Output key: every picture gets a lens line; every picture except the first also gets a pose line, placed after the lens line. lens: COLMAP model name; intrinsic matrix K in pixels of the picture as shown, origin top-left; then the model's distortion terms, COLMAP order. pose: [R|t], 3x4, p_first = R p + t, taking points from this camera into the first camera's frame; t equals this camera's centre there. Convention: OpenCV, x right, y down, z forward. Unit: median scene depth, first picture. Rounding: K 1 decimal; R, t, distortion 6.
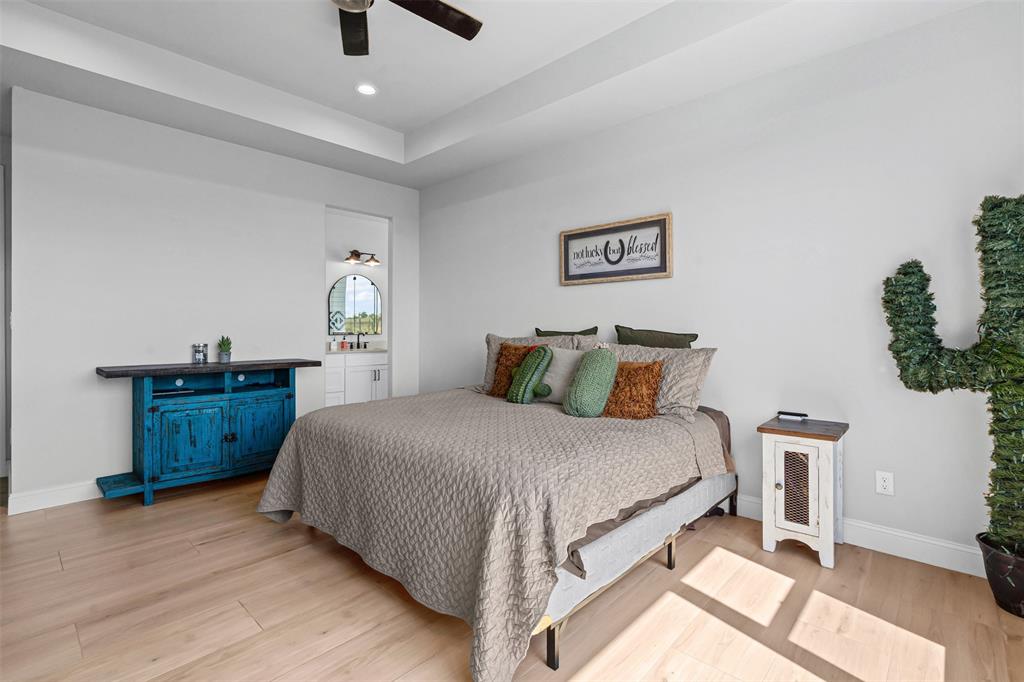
lens RADIAL K [[472.2, 0, 505.8], [0, 472.2, 330.5], [0, 0, 1]] dist [0.000078, -0.000651]
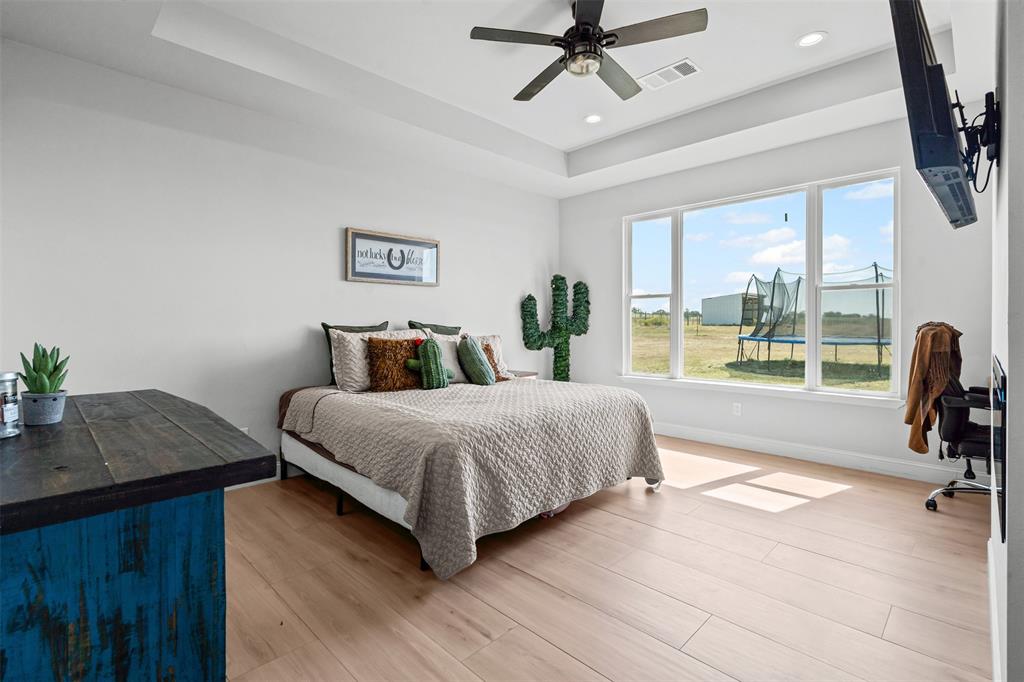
lens RADIAL K [[472.2, 0, 513.6], [0, 472.2, 333.9], [0, 0, 1]] dist [0.000078, -0.000651]
pose [[0.026357, -0.021281, 0.999426, -0.949436], [0.005610, 0.999761, 0.021140, -0.002042], [-0.999637, 0.005049, 0.026470, 0.674775]]
